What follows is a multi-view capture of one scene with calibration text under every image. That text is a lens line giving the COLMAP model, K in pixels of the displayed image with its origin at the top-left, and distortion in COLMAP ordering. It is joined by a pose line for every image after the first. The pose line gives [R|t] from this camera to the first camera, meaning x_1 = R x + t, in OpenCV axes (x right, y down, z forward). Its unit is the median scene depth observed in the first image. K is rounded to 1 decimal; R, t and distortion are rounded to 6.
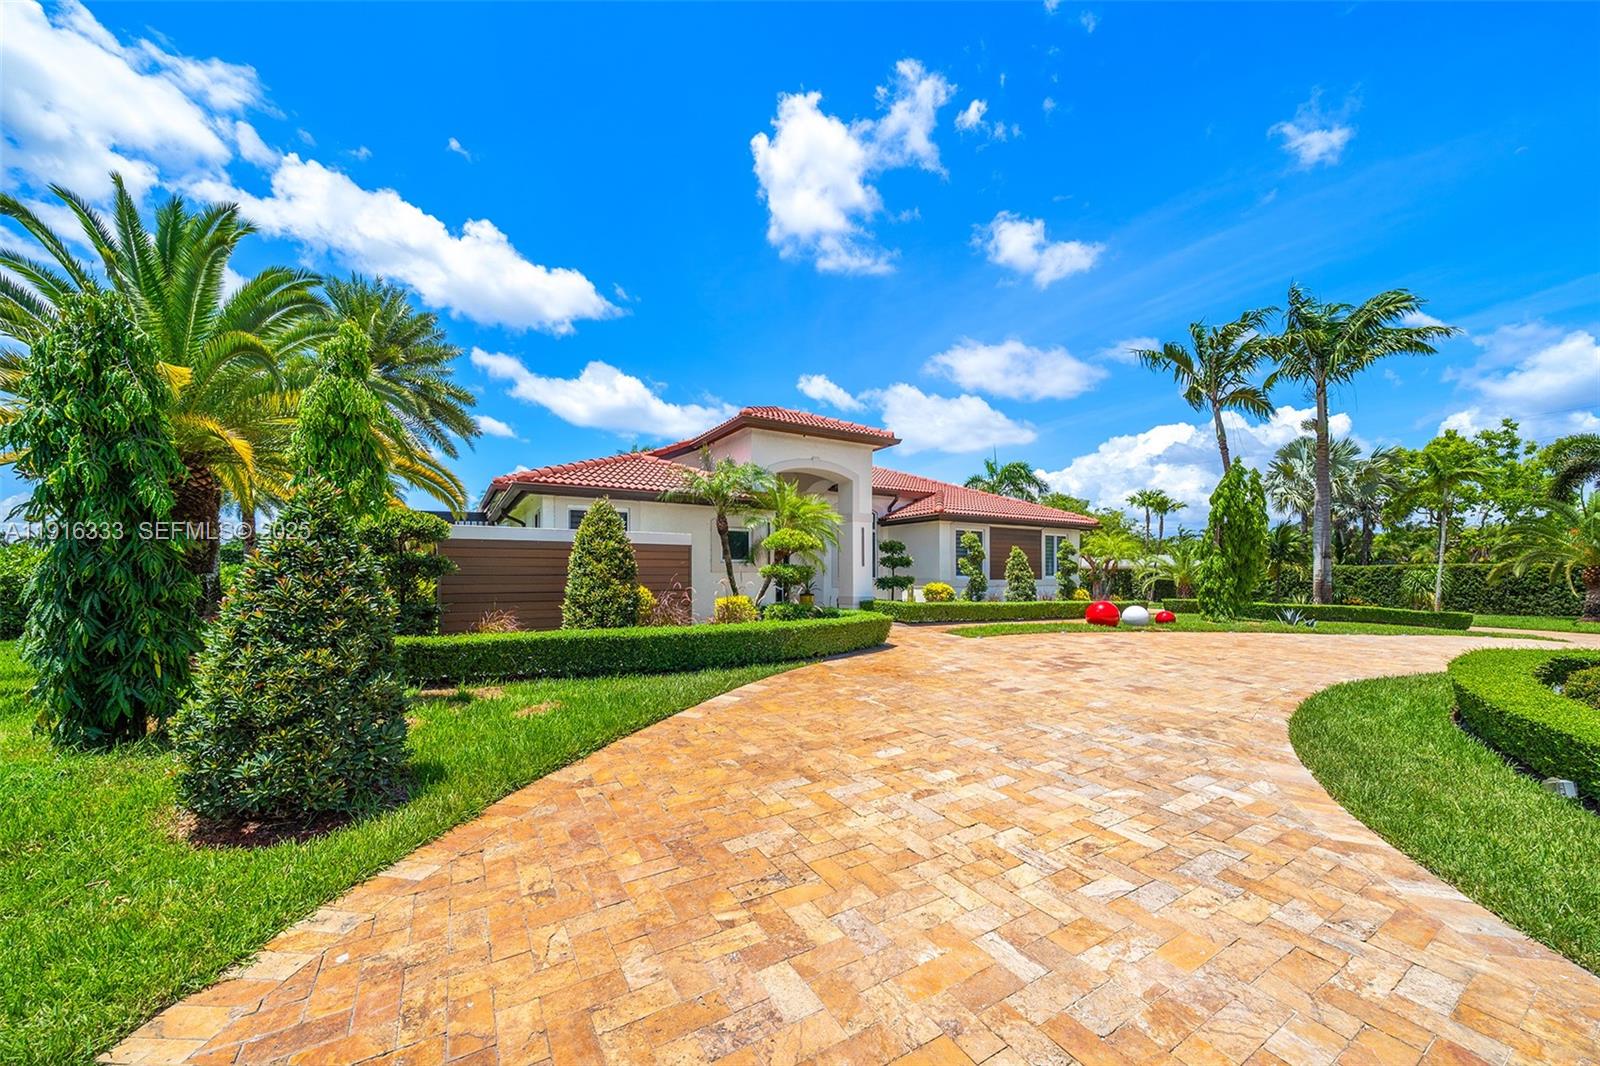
lens RADIAL K [[573.6, 0, 803.9], [0, 573.6, 570.9], [0, 0, 1]] dist [-0.001492, 0.000077]
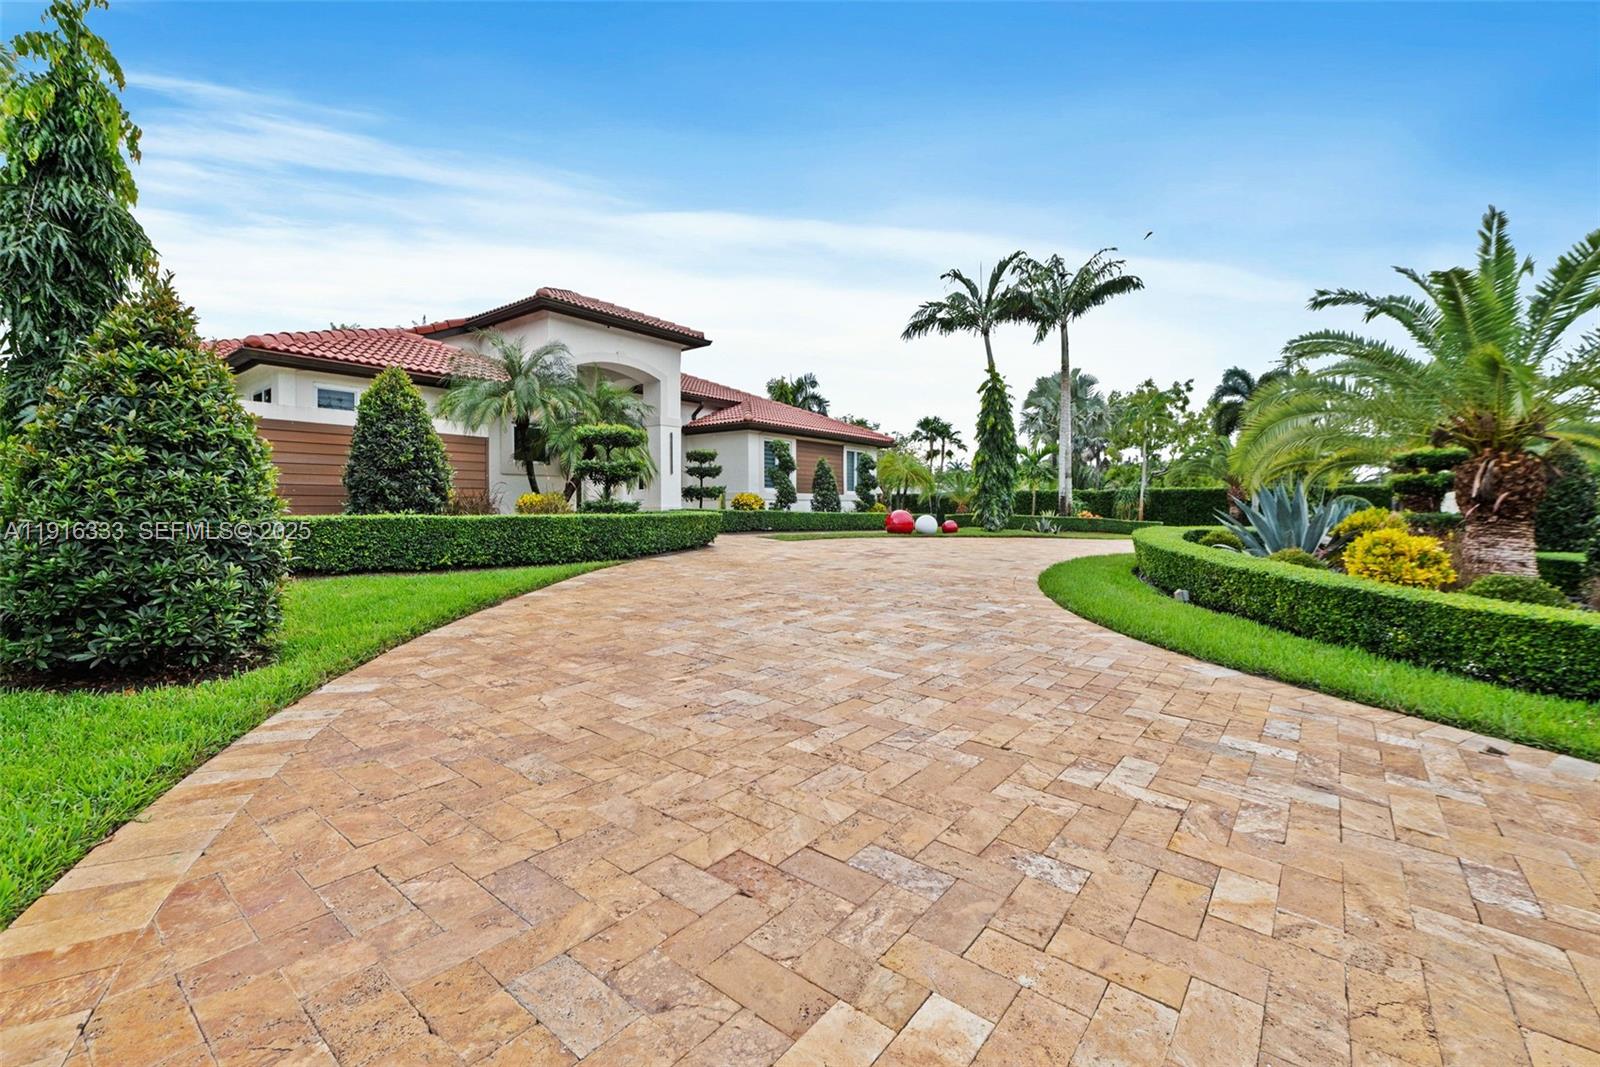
lens RADIAL K [[714.8, 0, 800.0], [0, 714.8, 533.5], [0, 0, 1]] dist [0.001973, 0.000010]
pose [[0.931632, -0.007533, 0.363325, -0.125200], [0.001873, 0.999871, 0.015927, 0.069836], [-0.363398, -0.014158, 0.931526, -0.158613]]
